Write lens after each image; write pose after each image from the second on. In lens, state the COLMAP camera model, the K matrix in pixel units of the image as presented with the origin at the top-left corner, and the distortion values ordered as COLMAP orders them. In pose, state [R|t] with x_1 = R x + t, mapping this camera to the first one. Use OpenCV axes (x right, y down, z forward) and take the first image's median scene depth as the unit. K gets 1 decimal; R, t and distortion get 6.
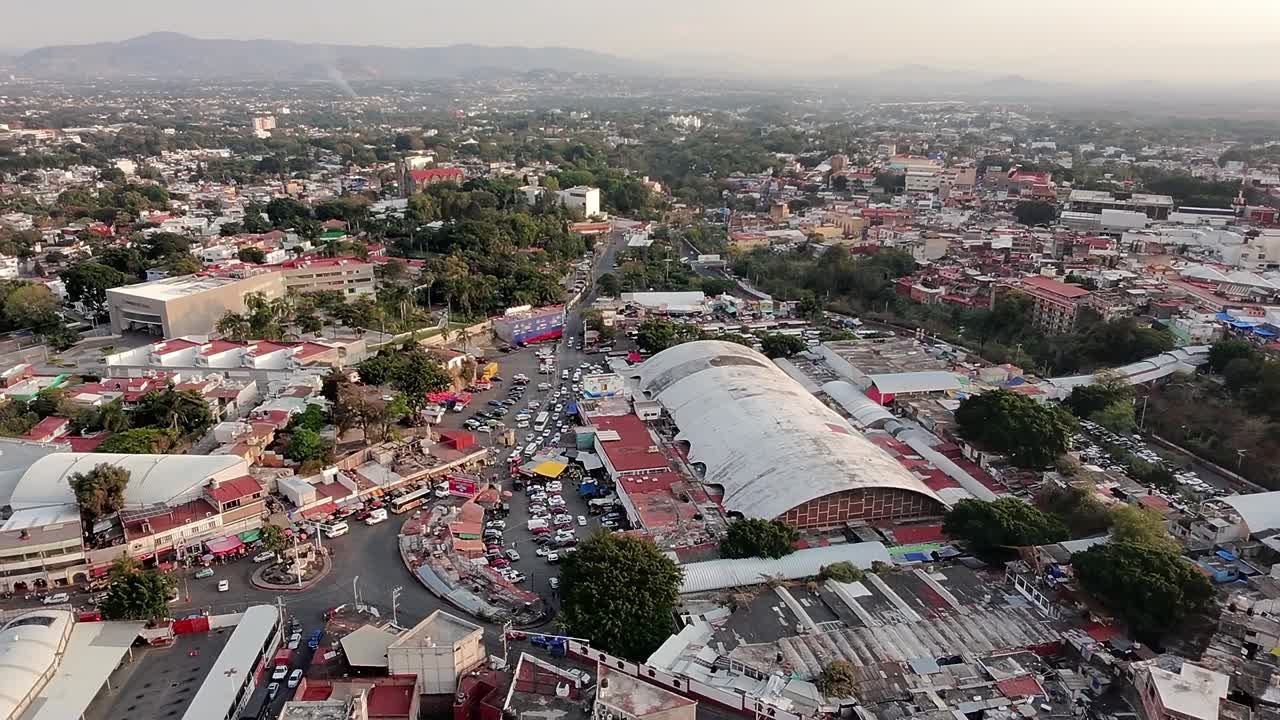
lens RADIAL K [[938.1, 0, 640.0], [0, 938.1, 360.0], [0, 0, 1]] dist [0.010786, 0.005620]
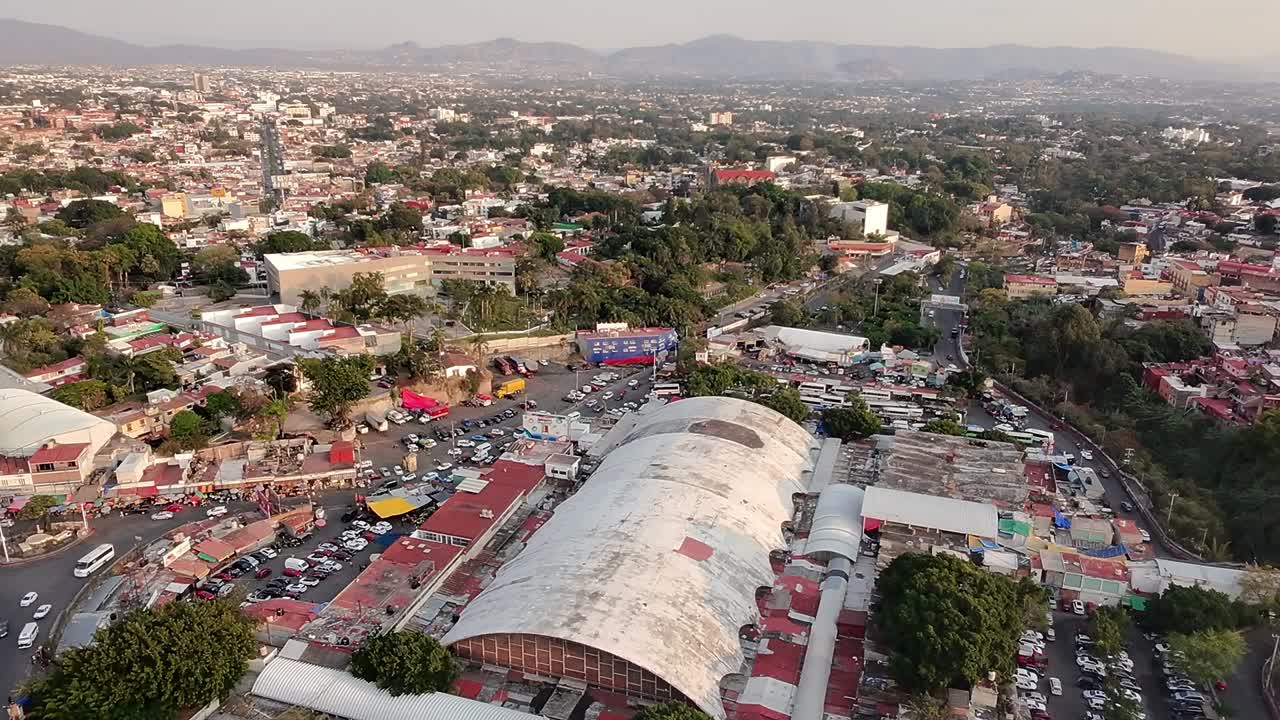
lens RADIAL K [[938.1, 0, 640.0], [0, 938.1, 360.0], [0, 0, 1]] dist [0.010786, 0.005620]
pose [[0.854905, 0.165695, -0.491612, 0.304906], [-0.166133, 0.985159, 0.043139, -0.057661], [0.491464, 0.044793, 0.869745, 0.199512]]
